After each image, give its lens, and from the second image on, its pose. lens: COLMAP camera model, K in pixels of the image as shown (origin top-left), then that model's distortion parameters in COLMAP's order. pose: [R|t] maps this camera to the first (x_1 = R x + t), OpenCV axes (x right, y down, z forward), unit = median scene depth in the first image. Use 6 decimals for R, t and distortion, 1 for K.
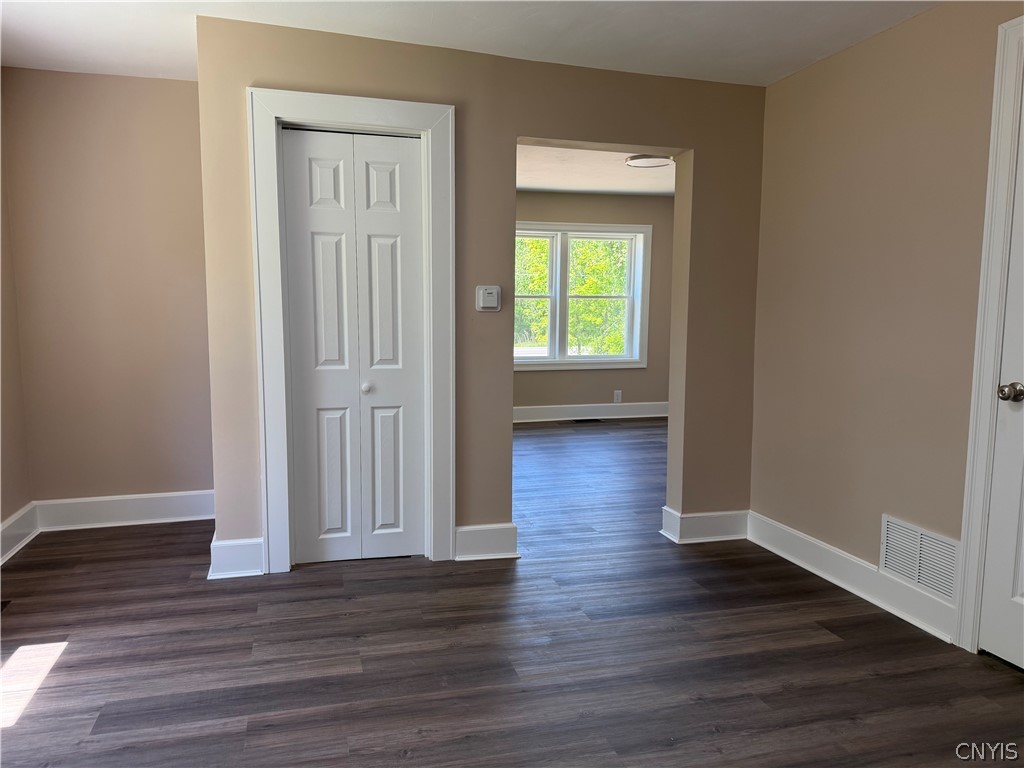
lens RADIAL K [[722.2, 0, 515.8], [0, 722.2, 380.1], [0, 0, 1]] dist [0.088003, -0.103315]
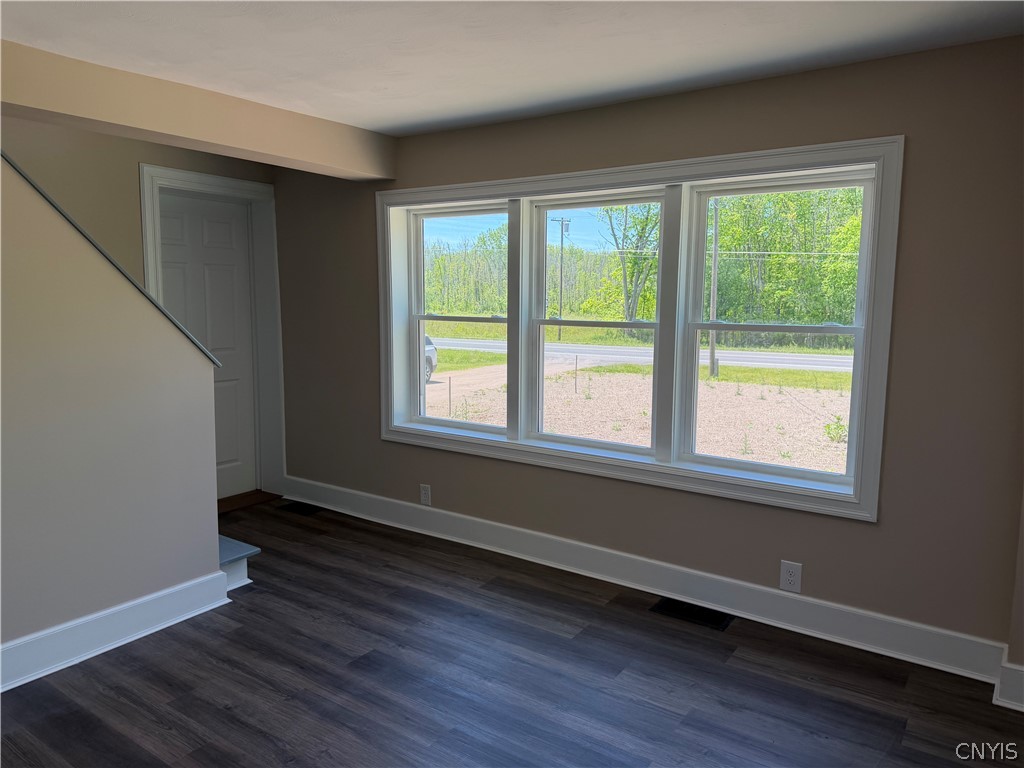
lens RADIAL K [[722.2, 0, 515.8], [0, 722.2, 380.1], [0, 0, 1]] dist [0.088003, -0.103315]
pose [[0.619885, 0.089015, -0.779627, 0.352248], [-0.086642, 0.995234, 0.044743, -0.090295], [0.779895, 0.039813, 0.624643, 0.617281]]
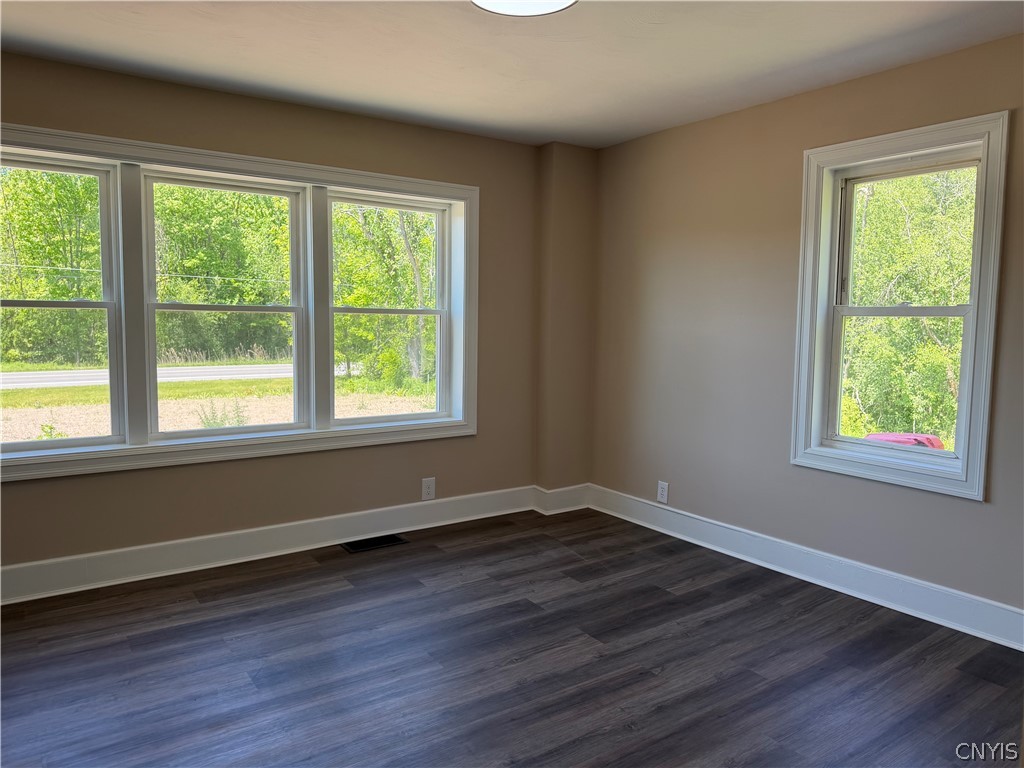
lens RADIAL K [[722.2, 0, 515.8], [0, 722.2, 380.1], [0, 0, 1]] dist [0.088003, -0.103315]
pose [[0.950411, -0.024094, 0.310062, 0.033380], [0.029117, 0.999509, -0.011582, -0.052250], [-0.309631, 0.020035, 0.950646, 0.442890]]
